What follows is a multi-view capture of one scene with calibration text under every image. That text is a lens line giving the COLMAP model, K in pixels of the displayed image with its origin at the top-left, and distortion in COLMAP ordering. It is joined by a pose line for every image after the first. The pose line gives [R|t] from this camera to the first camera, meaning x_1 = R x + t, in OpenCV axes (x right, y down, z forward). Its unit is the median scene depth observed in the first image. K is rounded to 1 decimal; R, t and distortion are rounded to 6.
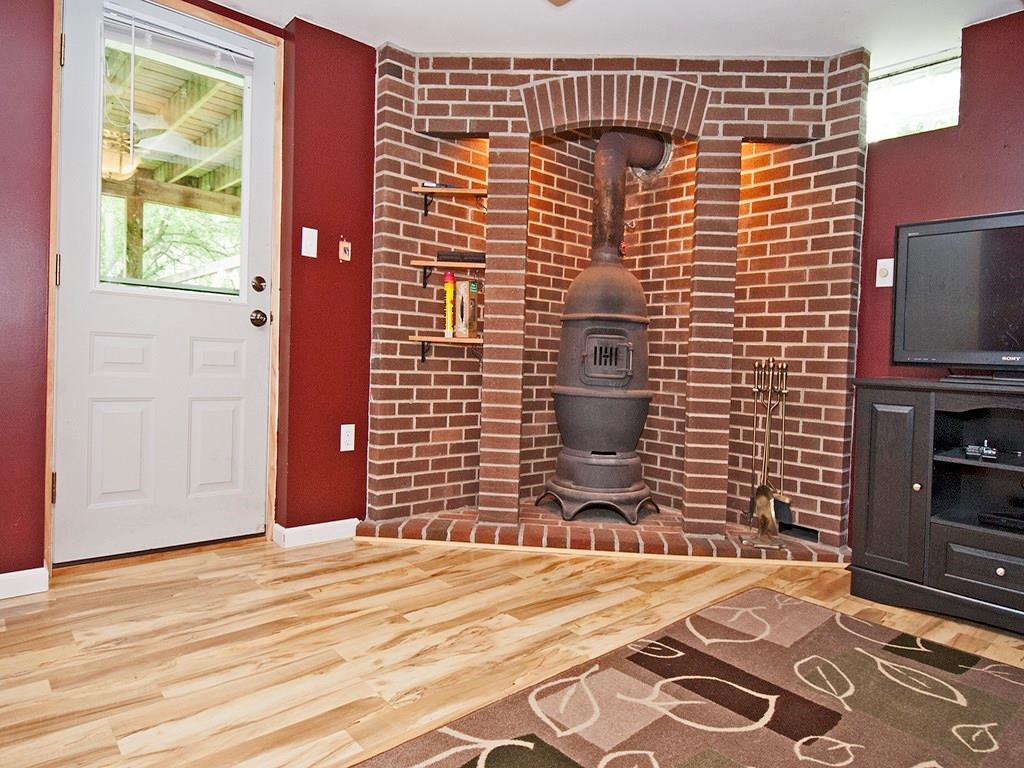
lens RADIAL K [[644.8, 0, 514.3], [0, 644.8, 381.4], [0, 0, 1]] dist [0.015333, 0.000667]
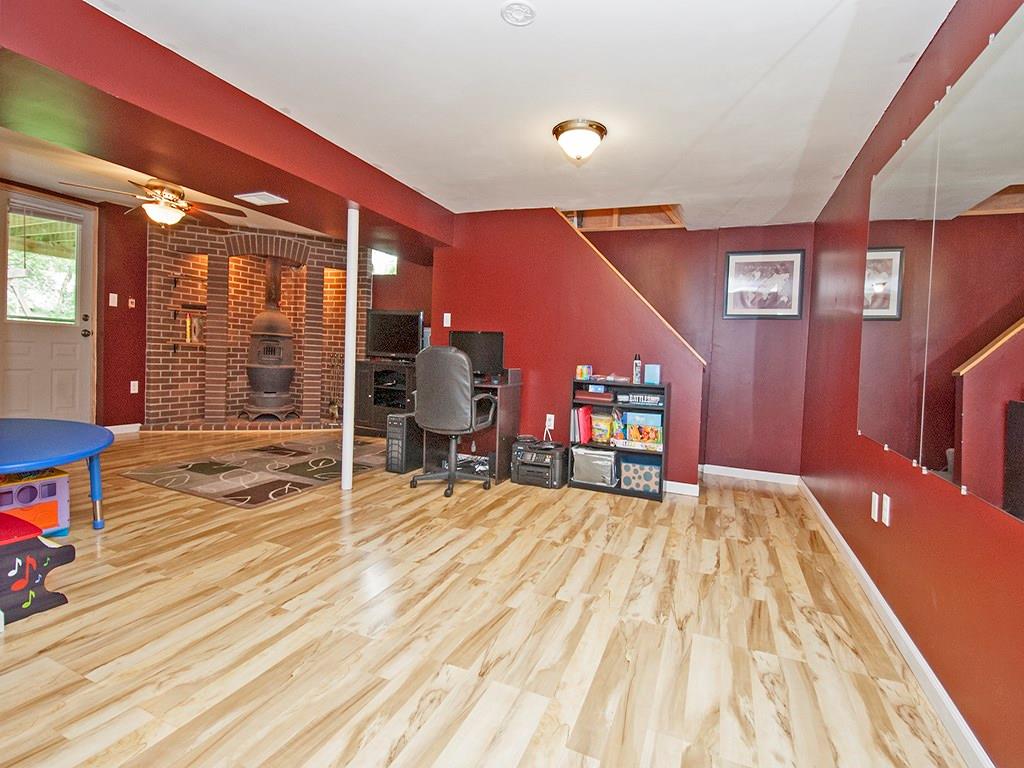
lens RADIAL K [[491.1, 0, 527.3], [0, 491.1, 374.1], [0, 0, 1]] dist [-0.000931, -0.007727]
pose [[0.888825, -0.009825, 0.458141, 0.168854], [0.000064, 0.999773, 0.021315, 0.006668], [-0.458246, -0.018916, 0.888624, -1.086429]]
